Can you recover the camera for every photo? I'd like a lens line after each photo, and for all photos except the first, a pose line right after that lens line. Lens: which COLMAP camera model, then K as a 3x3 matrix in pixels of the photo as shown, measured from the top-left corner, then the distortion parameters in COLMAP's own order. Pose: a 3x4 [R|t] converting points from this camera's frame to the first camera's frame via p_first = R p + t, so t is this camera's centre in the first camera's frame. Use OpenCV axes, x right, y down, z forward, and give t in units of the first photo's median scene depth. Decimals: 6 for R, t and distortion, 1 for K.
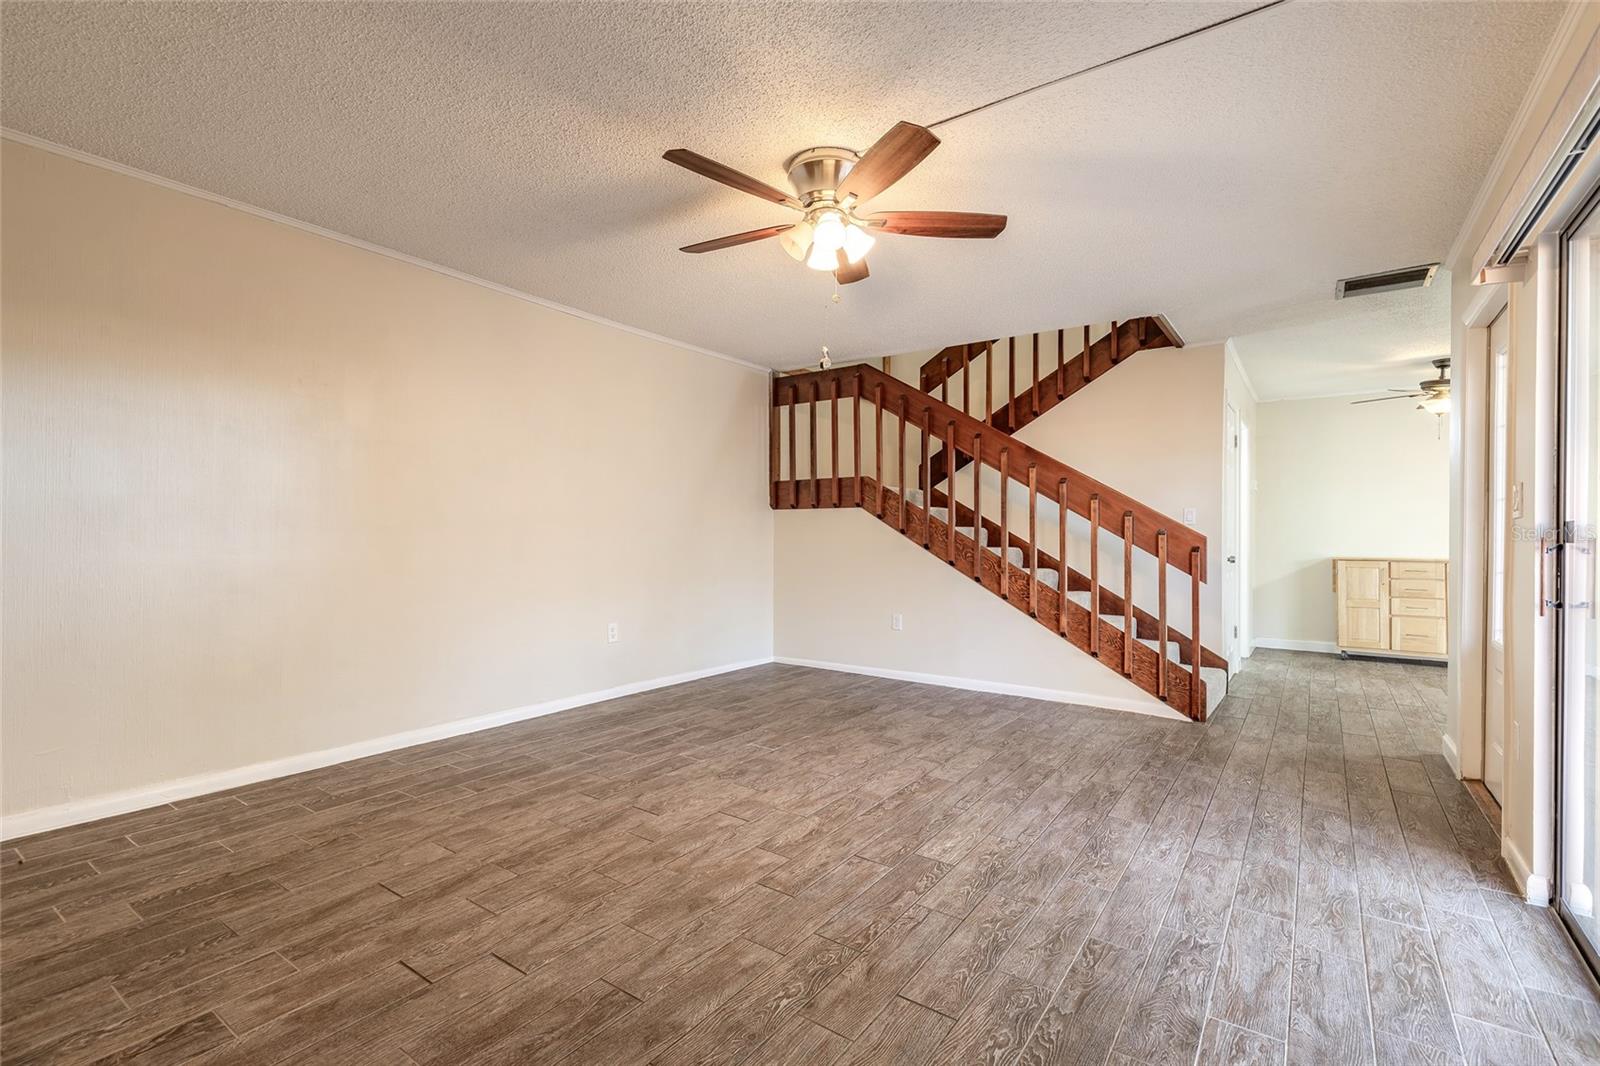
lens RADIAL K [[734.9, 0, 800.0], [0, 734.9, 533.0], [0, 0, 1]] dist [0.011973, -0.000068]
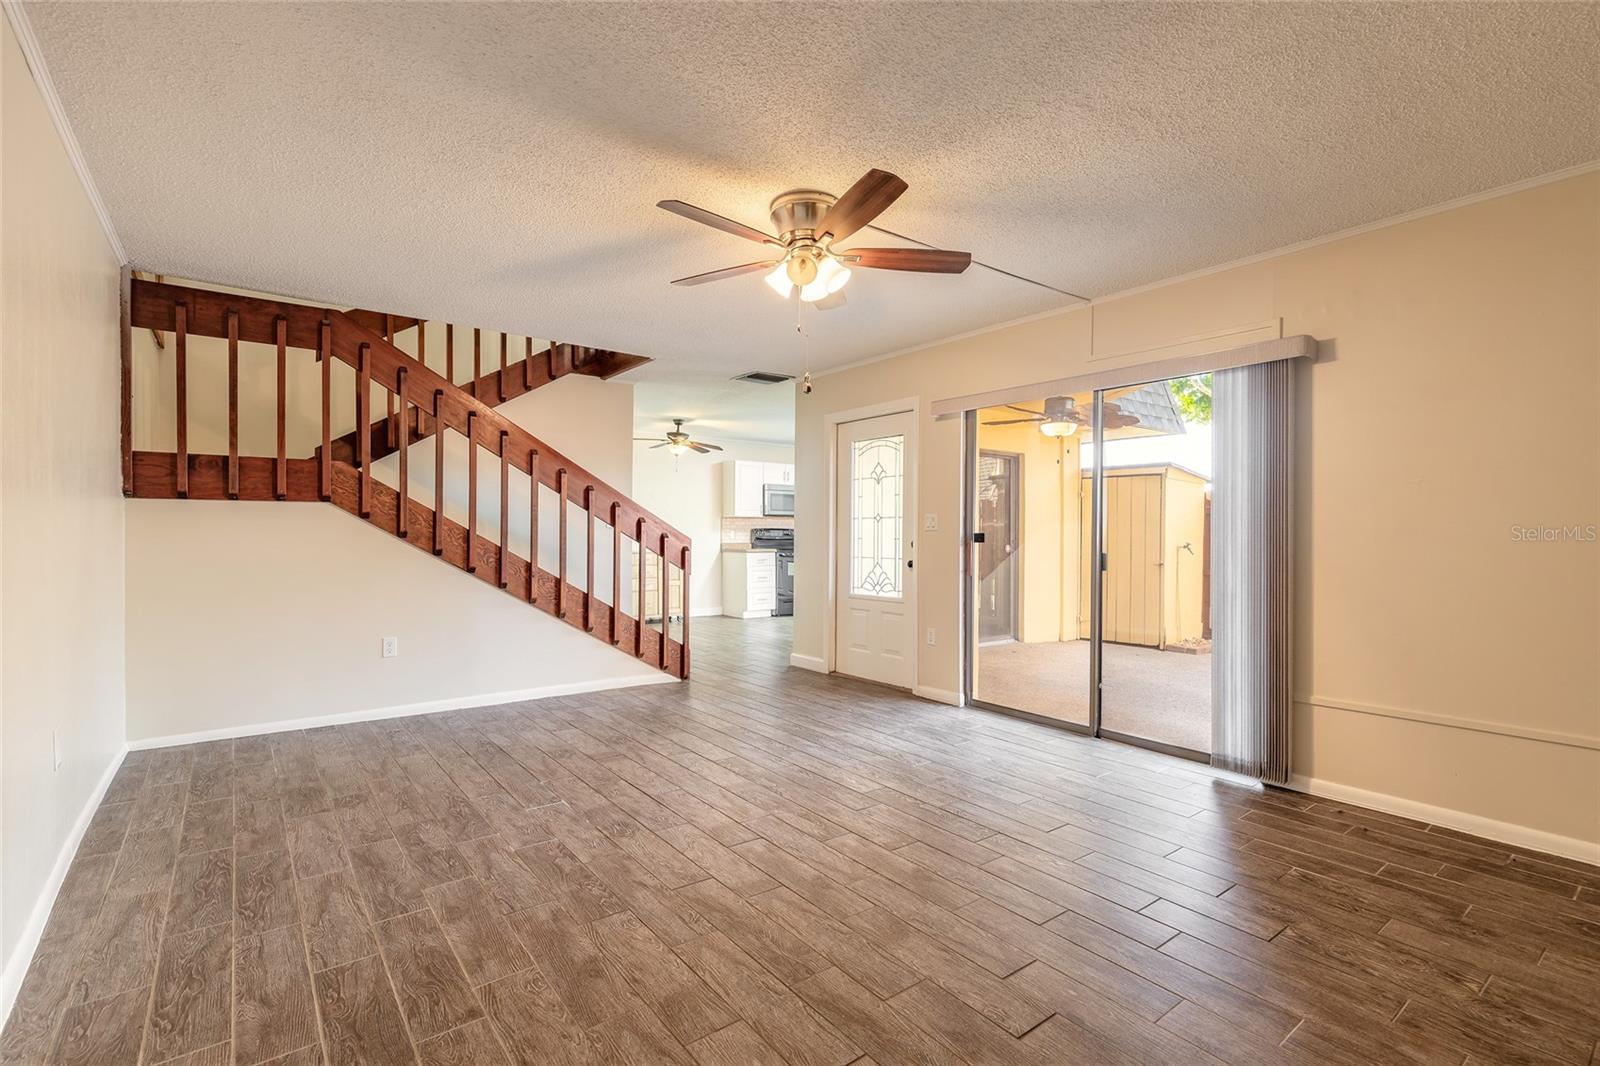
lens RADIAL K [[723.1, 0, 793.9], [0, 723.1, 538.3], [0, 0, 1]] dist [0.010361, -0.000468]
pose [[0.298514, -0.009866, 0.954354, -0.913869], [-0.003364, 0.999929, 0.011390, -0.016048], [-0.954399, -0.006611, 0.298460, 0.634932]]
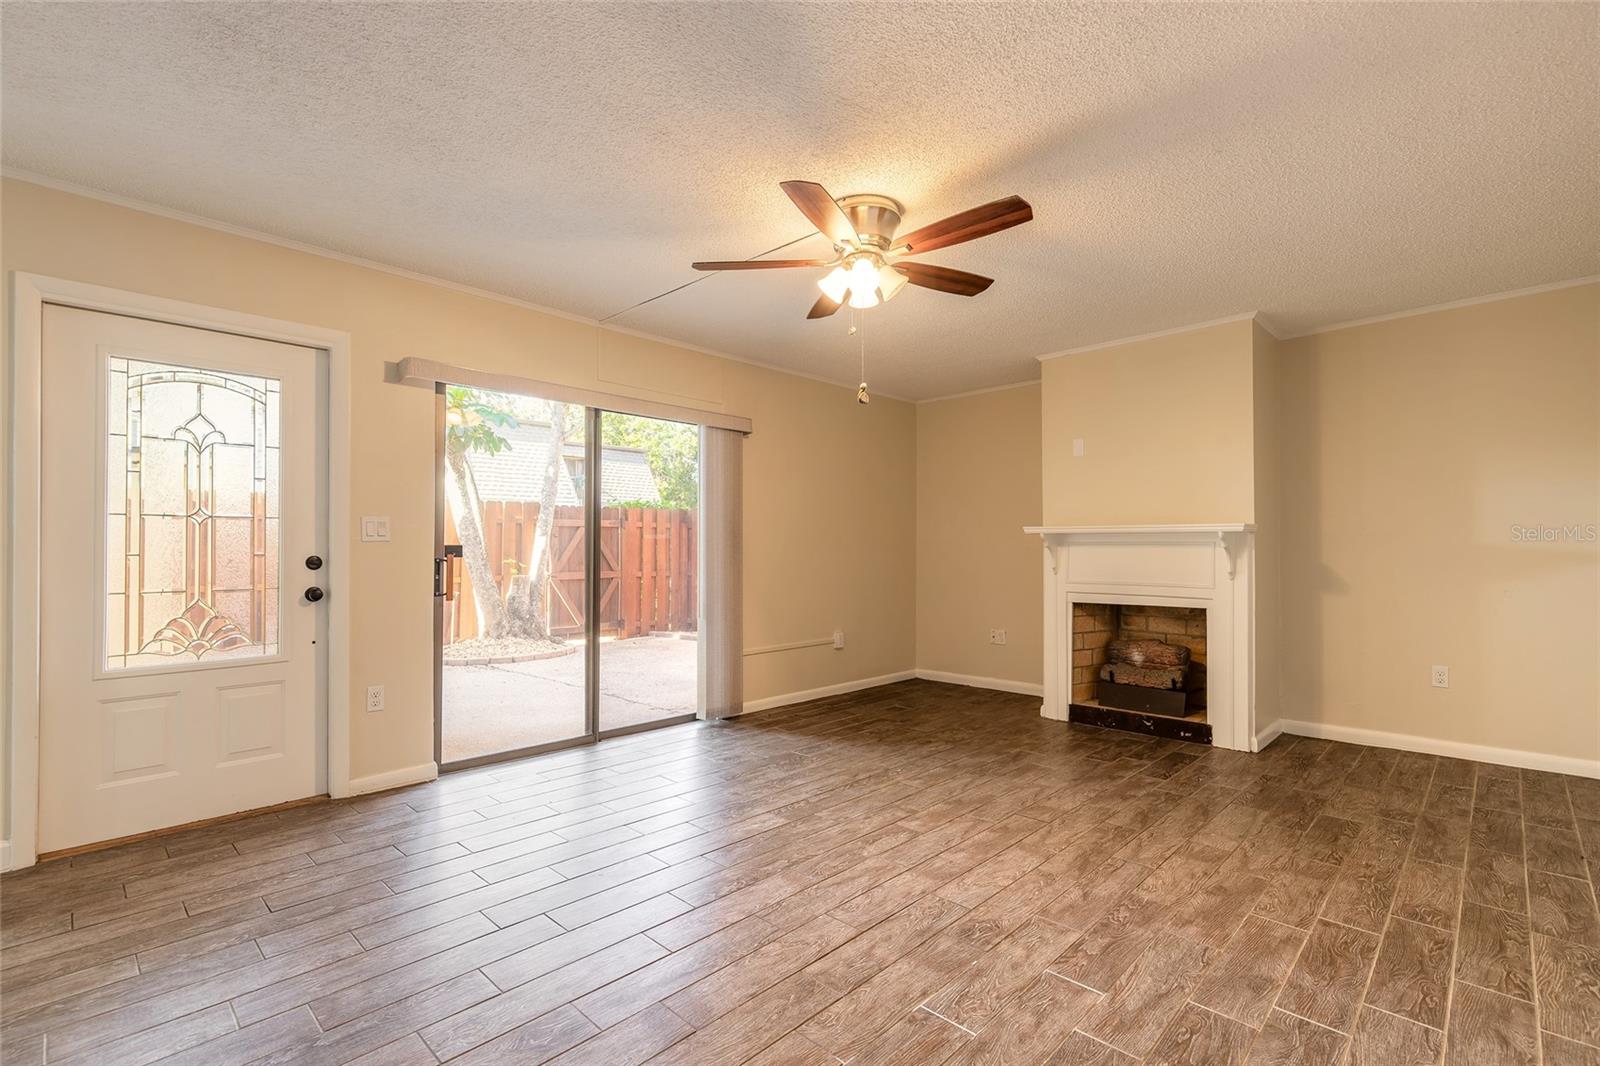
lens RADIAL K [[723.1, 0, 793.9], [0, 723.1, 538.3], [0, 0, 1]] dist [0.010361, -0.000468]
pose [[-0.986680, -0.008748, 0.162435, -0.033983], [-0.010459, 0.999898, -0.009685, -0.016206], [-0.162334, -0.011255, -0.986672, 1.863376]]
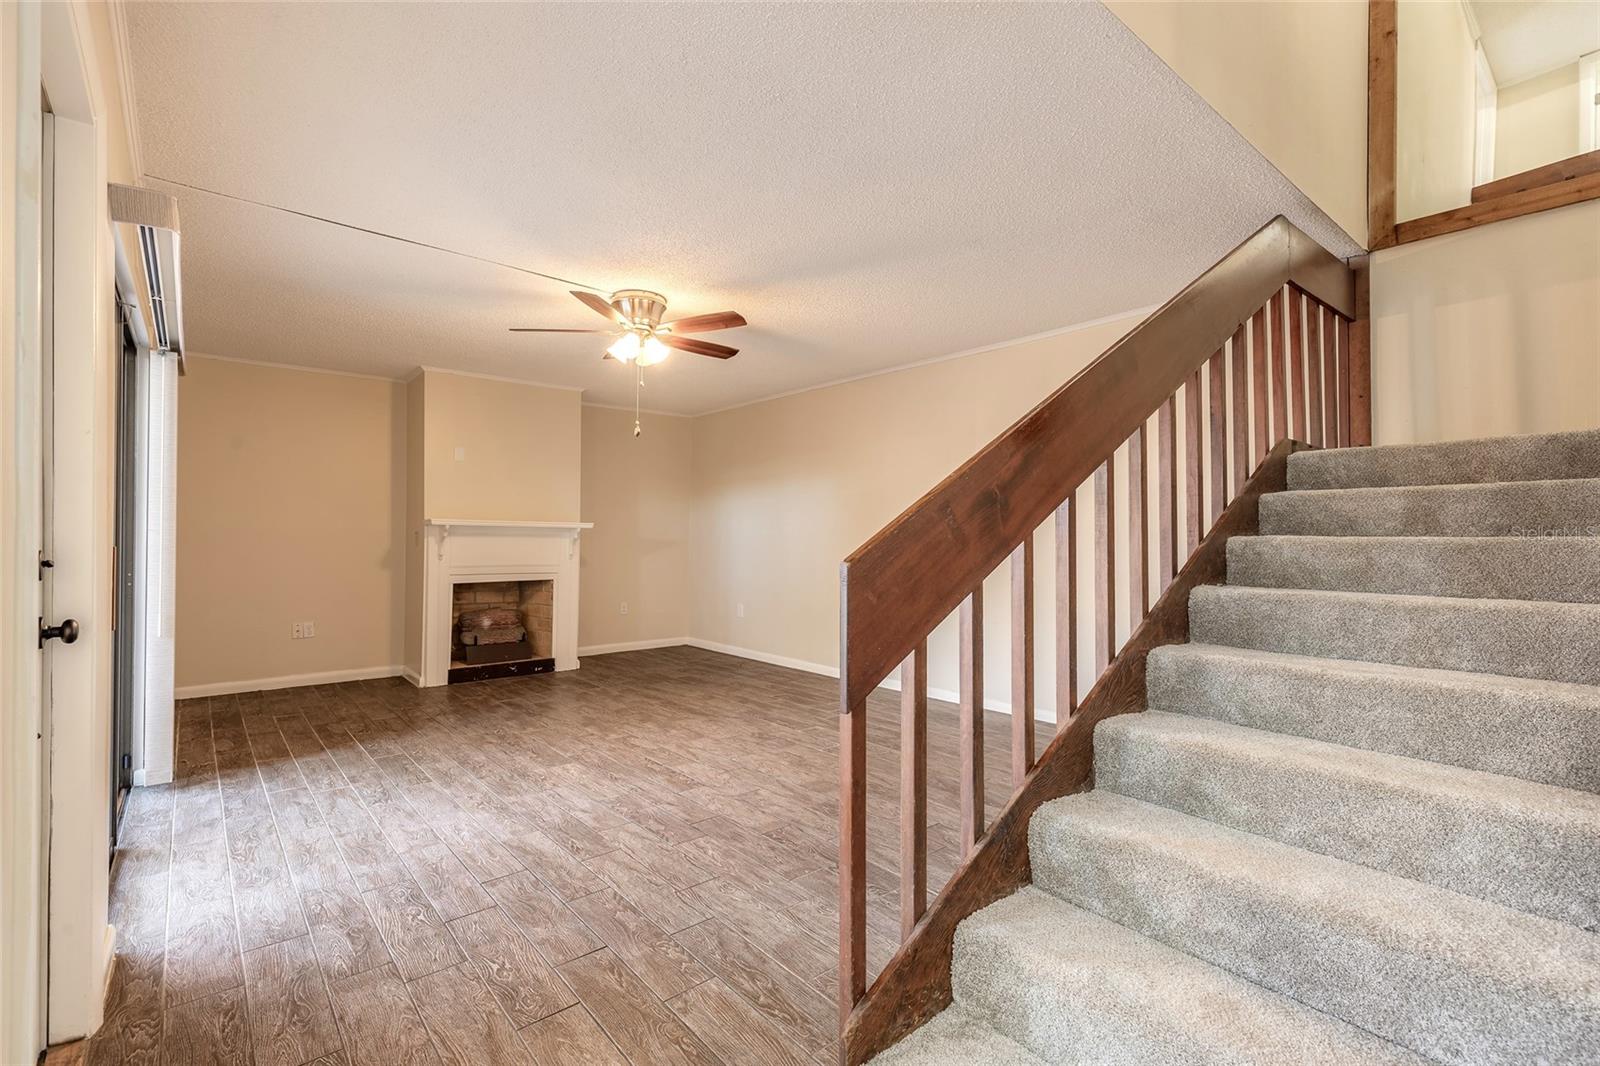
lens RADIAL K [[723.1, 0, 793.9], [0, 723.1, 538.3], [0, 0, 1]] dist [0.010361, -0.000468]
pose [[-0.259389, -0.015953, -0.965641, 1.237774], [-0.010062, 0.999854, -0.013815, 0.002057], [0.965720, 0.006133, -0.259512, 1.536520]]
